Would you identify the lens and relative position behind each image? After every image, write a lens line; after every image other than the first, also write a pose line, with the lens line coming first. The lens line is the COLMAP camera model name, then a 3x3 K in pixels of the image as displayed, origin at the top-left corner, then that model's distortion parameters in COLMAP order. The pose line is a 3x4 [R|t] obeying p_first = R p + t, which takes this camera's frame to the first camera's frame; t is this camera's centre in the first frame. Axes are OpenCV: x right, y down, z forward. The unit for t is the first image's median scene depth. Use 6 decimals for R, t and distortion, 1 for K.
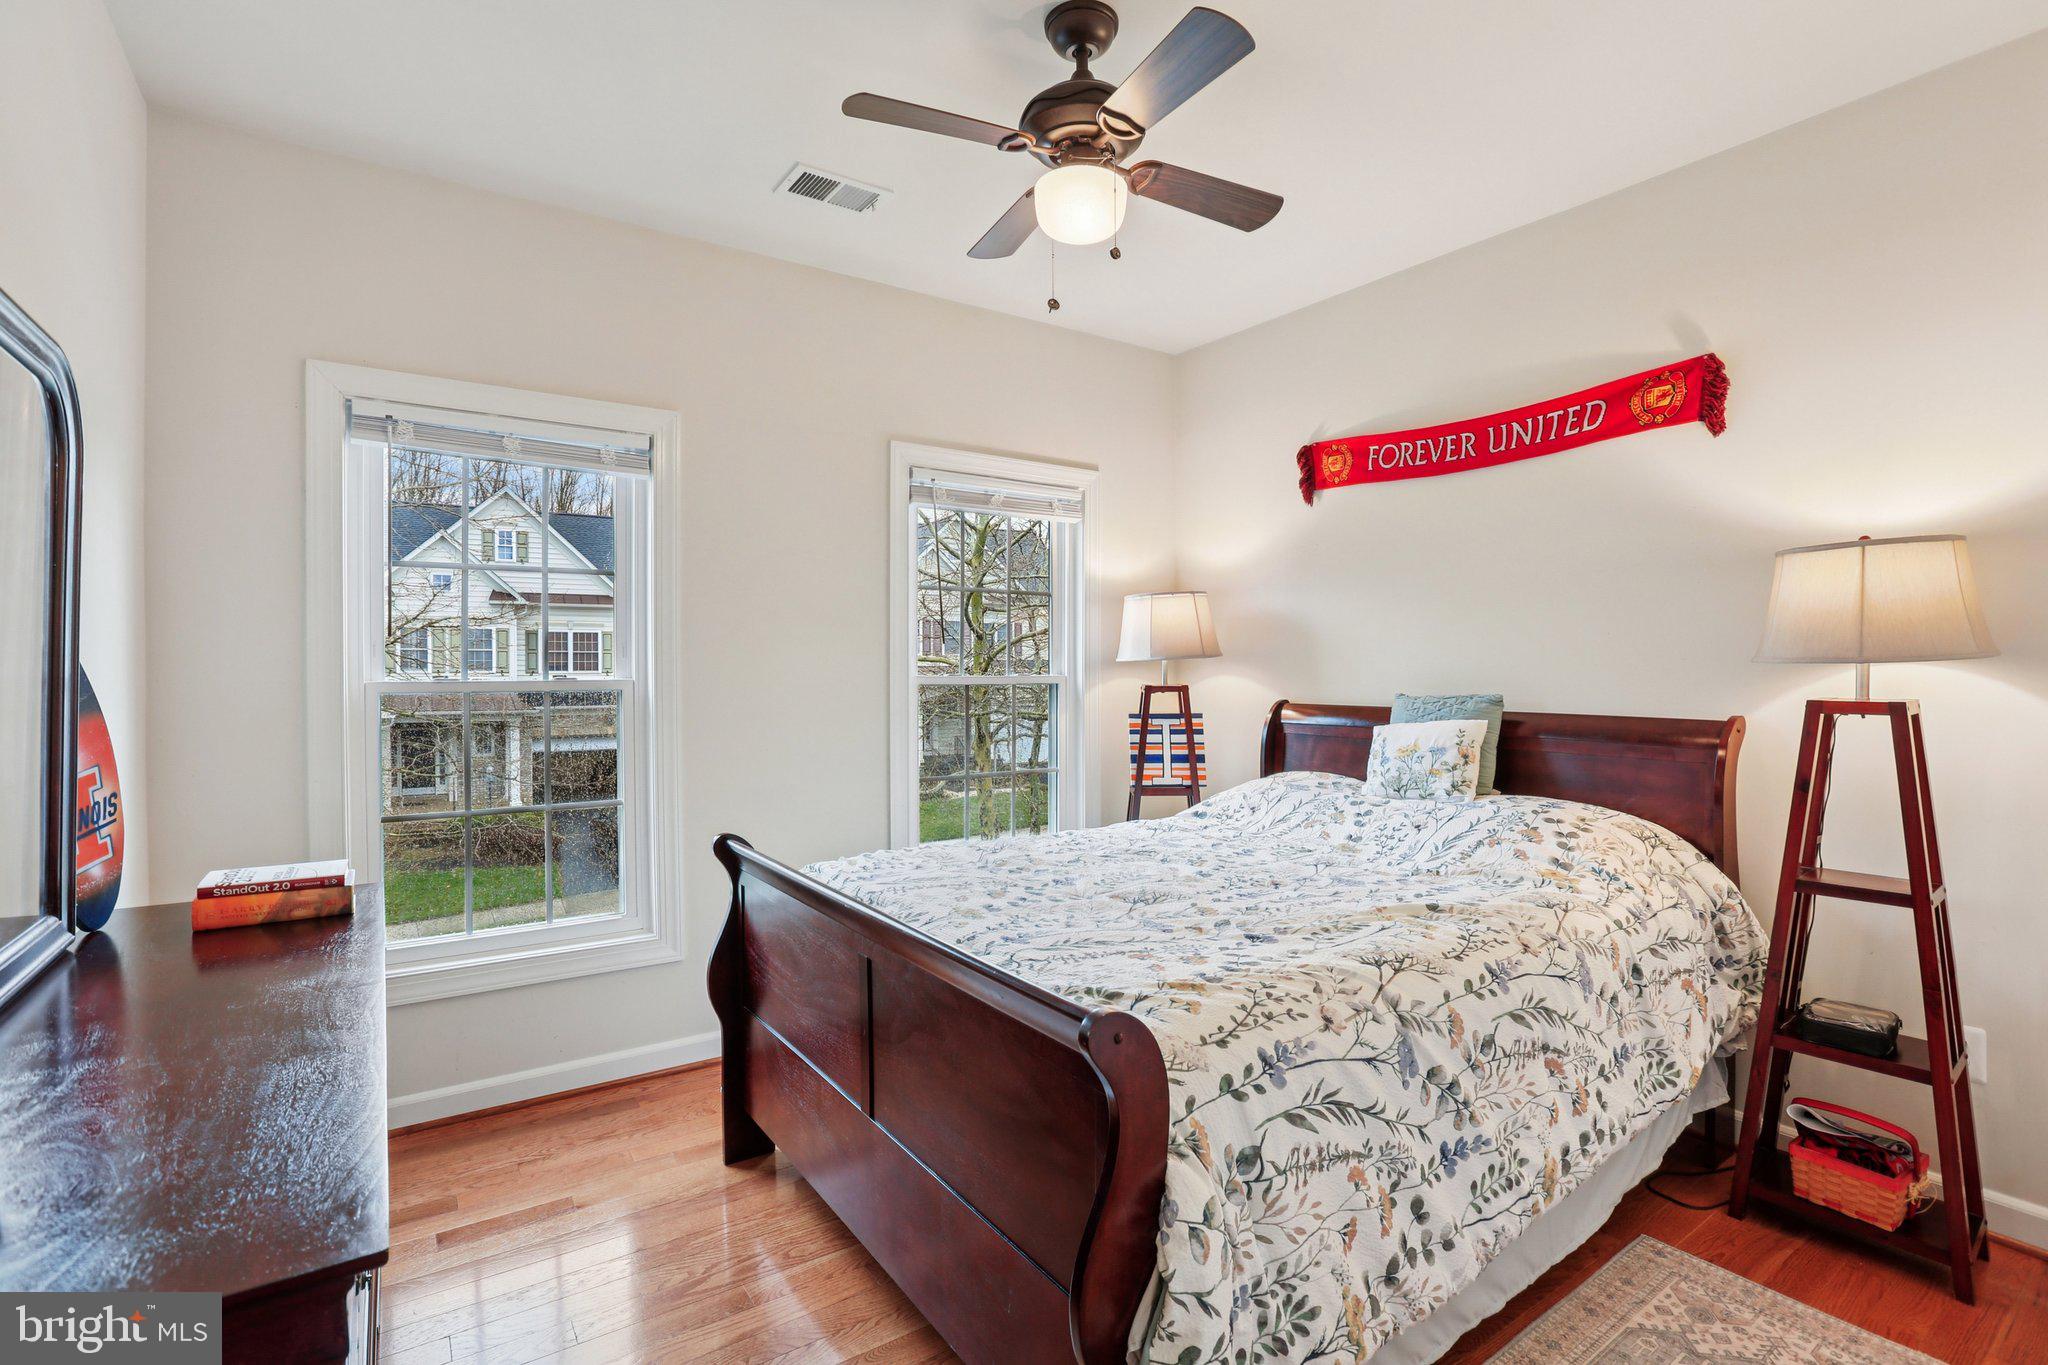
lens RADIAL K [[948.9, 0, 1024.0], [0, 948.9, 682.5], [0, 0, 1]] dist [-0.002404, -0.000164]
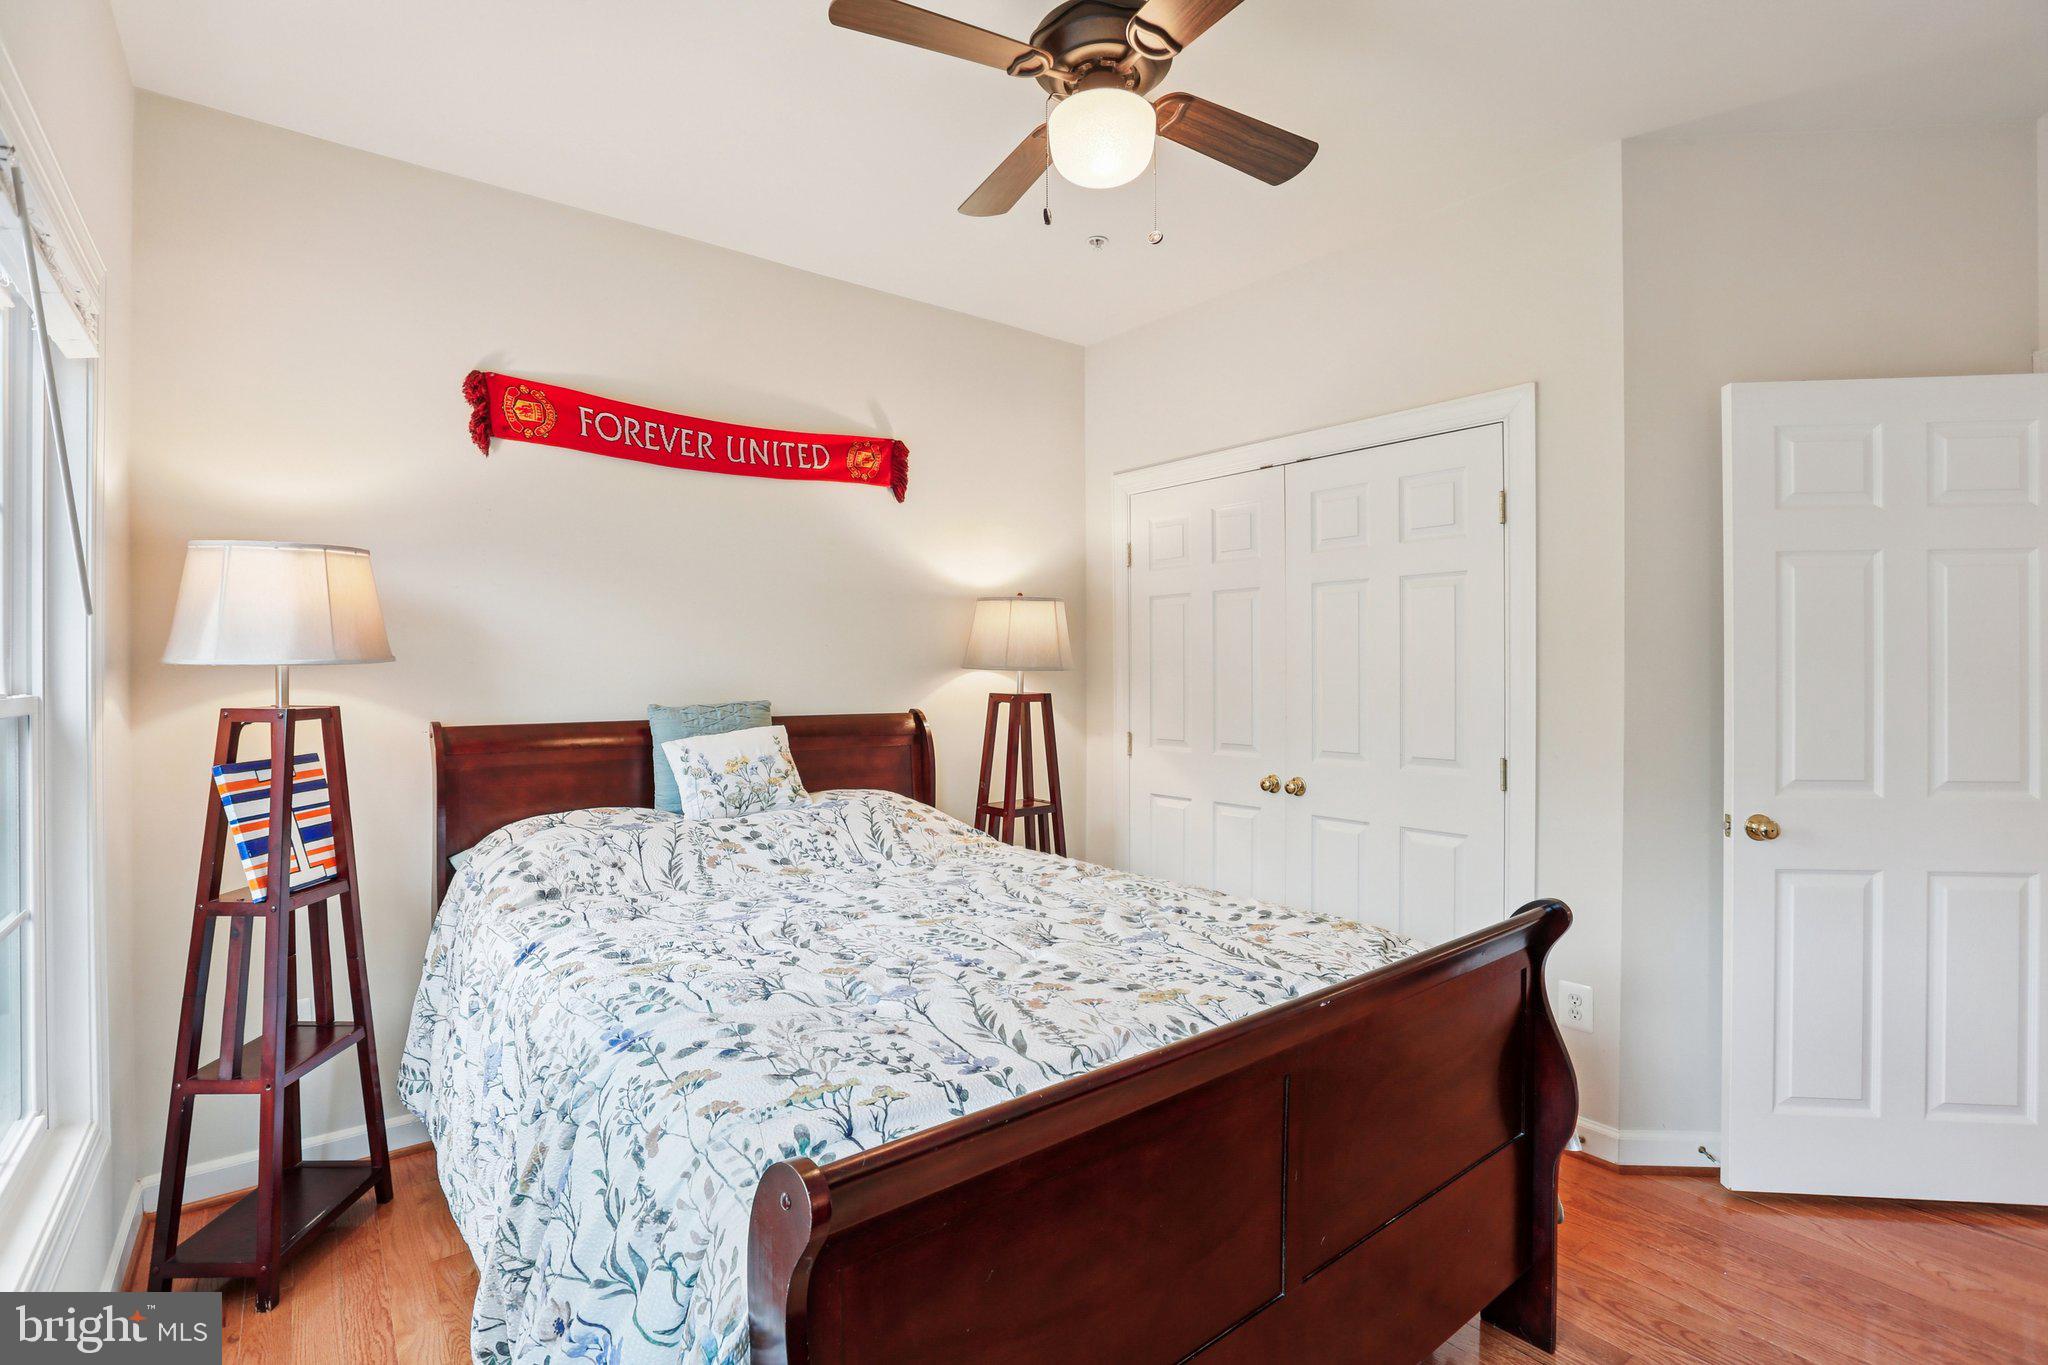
lens RADIAL K [[953.5, 0, 1024.0], [0, 953.5, 682.5], [0, 0, 1]] dist [-0.064573, -0.000039]
pose [[-0.056658, -0.011181, 0.998331, -0.554918], [0.019816, 0.999728, 0.012321, -0.014140], [-0.998197, 0.020481, -0.056421, 0.788345]]
